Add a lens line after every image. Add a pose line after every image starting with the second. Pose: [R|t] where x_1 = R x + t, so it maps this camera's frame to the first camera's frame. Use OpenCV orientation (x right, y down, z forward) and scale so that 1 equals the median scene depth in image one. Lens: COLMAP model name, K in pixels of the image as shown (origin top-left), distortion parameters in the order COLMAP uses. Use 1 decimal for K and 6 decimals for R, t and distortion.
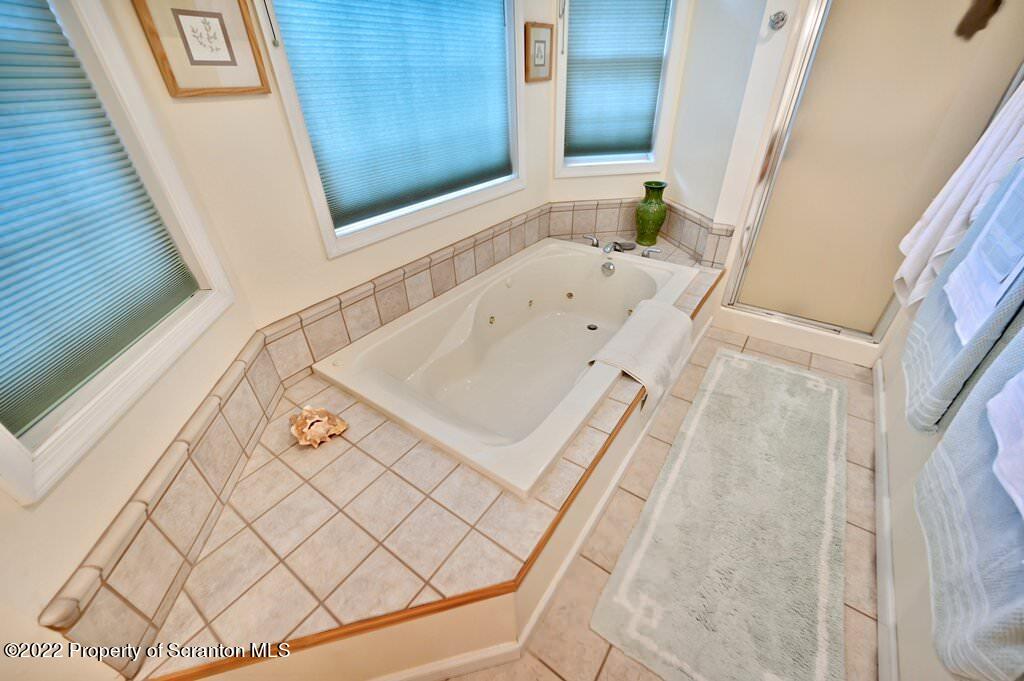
lens RADIAL K [[408.9, 0, 513.9], [0, 408.9, 342.1], [0, 0, 1]] dist [-0.001631, 0.000209]
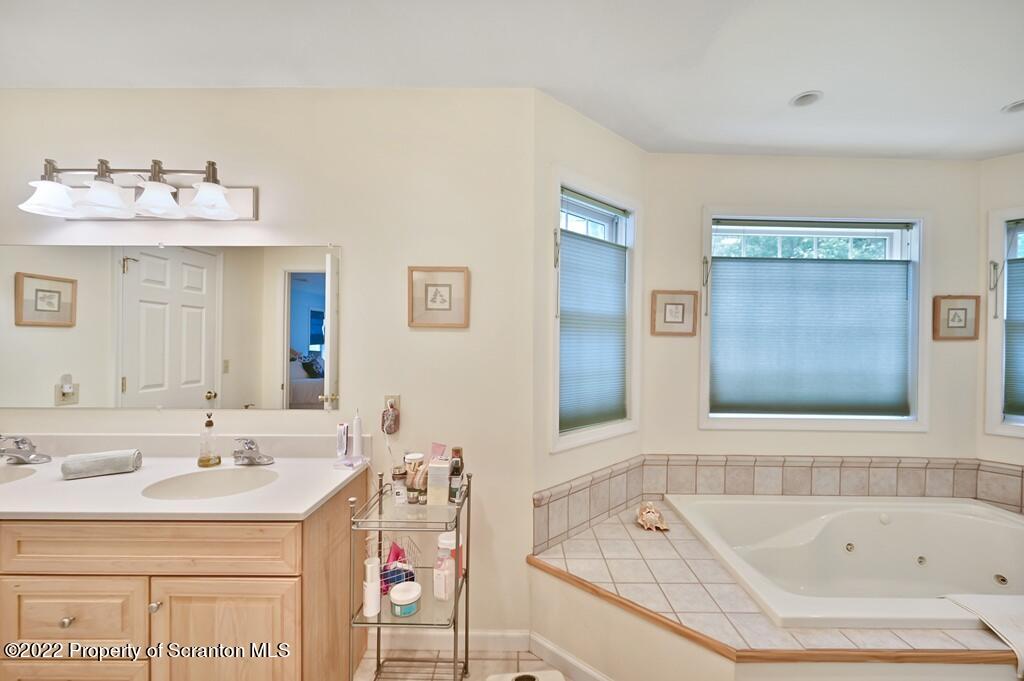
lens RADIAL K [[408.9, 0, 515.0], [0, 408.9, 348.2], [0, 0, 1]] dist [-0.001631, 0.000209]
pose [[0.582898, 0.052049, -0.810876, 0.270058], [-0.467016, 0.838104, -0.281917, 0.216222], [0.664925, 0.543021, 0.512837, -0.296217]]
